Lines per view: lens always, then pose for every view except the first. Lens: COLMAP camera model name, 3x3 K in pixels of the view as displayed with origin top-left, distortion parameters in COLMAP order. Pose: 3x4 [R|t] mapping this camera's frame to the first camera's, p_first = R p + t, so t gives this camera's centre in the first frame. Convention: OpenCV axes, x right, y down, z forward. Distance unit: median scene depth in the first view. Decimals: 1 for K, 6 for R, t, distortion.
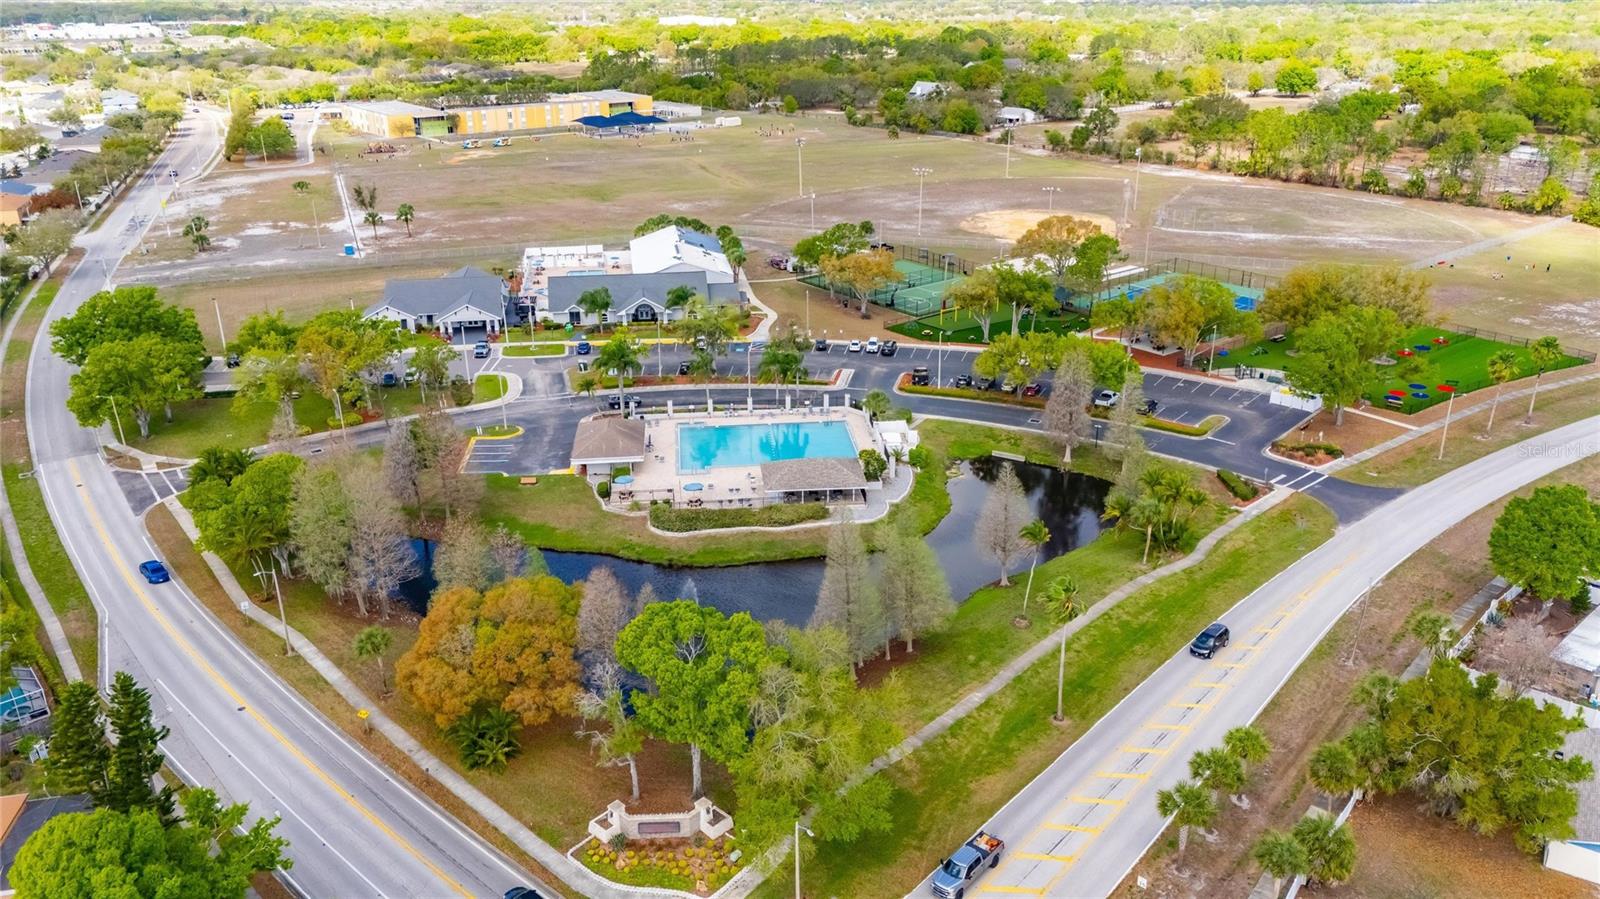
lens RADIAL K [[1180.8, 0, 800.0], [0, 1180.8, 449.5], [0, 0, 1]] dist [0.136213, -0.174386]
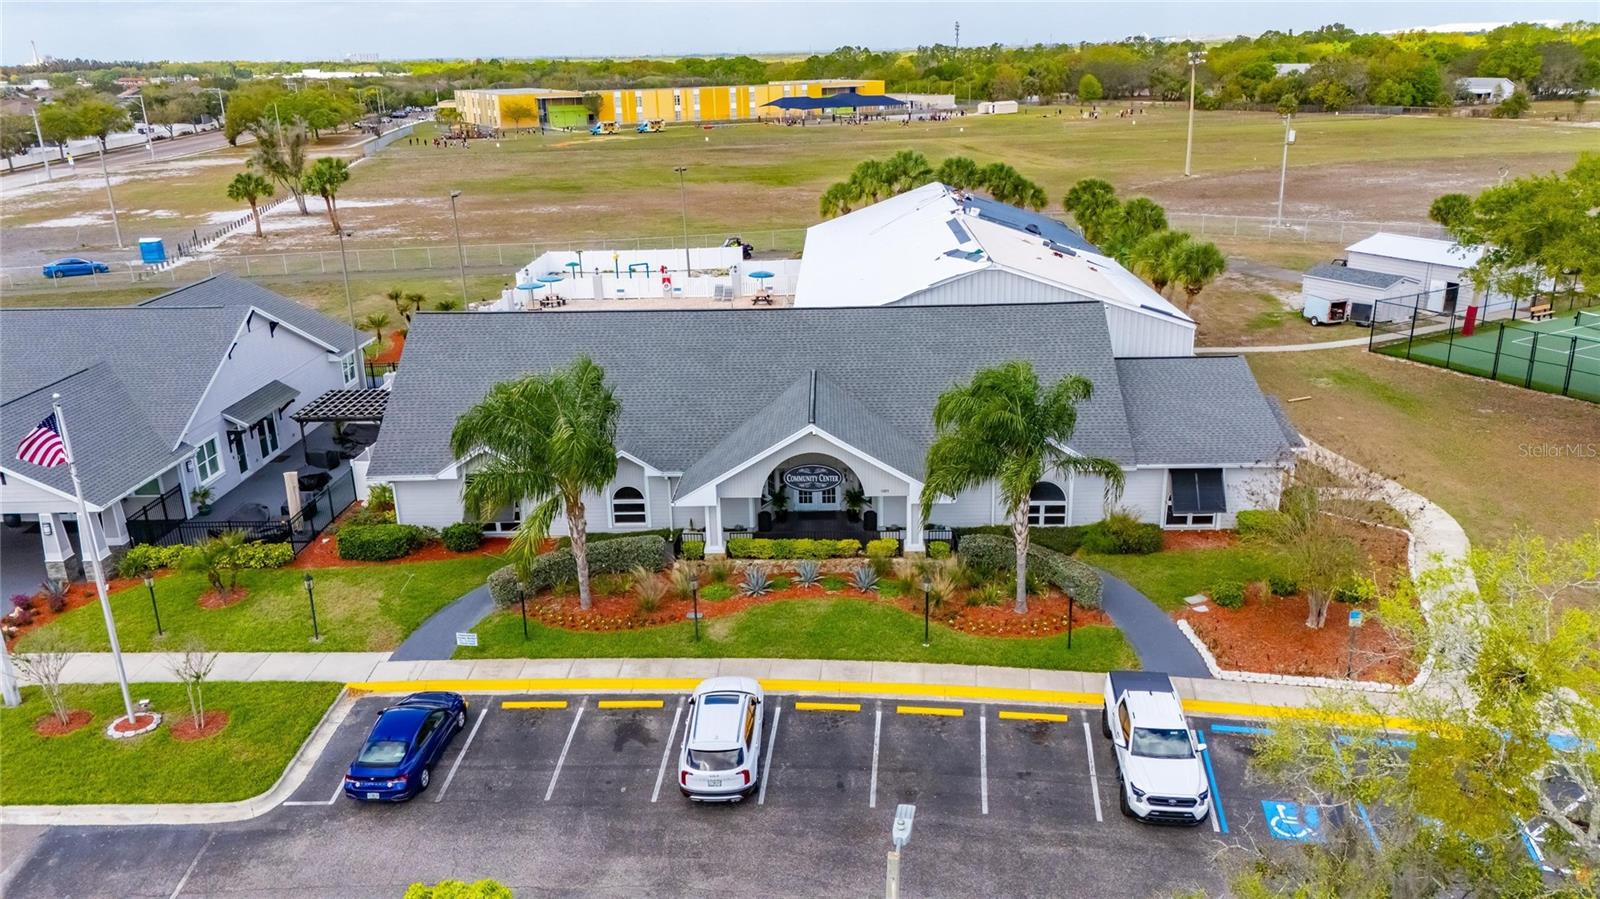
lens RADIAL K [[1180.8, 0, 800.0], [0, 1180.8, 449.5], [0, 0, 1]] dist [0.136213, -0.174386]
pose [[0.983115, 0.043875, -0.177653, -0.063796], [-0.053334, 0.997383, -0.048820, -0.074004], [0.175046, 0.057471, 0.982881, 0.522993]]
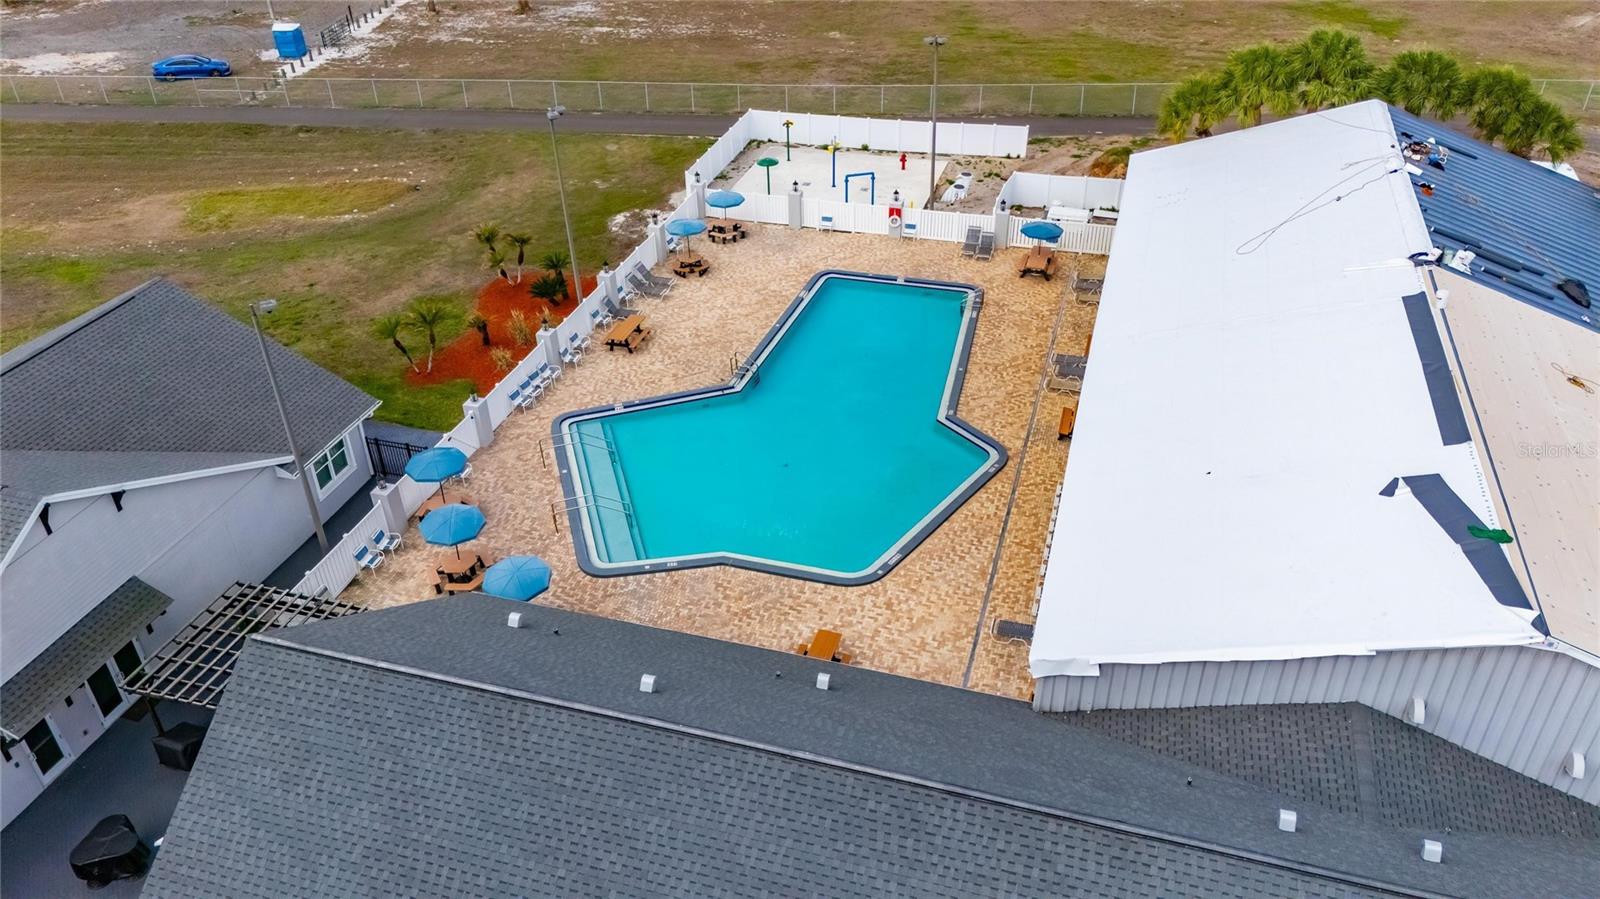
lens RADIAL K [[1180.8, 0, 800.0], [0, 1180.8, 449.5], [0, 0, 1]] dist [0.136213, -0.174386]
pose [[0.904020, 0.230588, -0.359968, -0.084635], [-0.153674, 0.961054, 0.229695, -0.130127], [0.398913, -0.152331, 0.904247, 0.611339]]
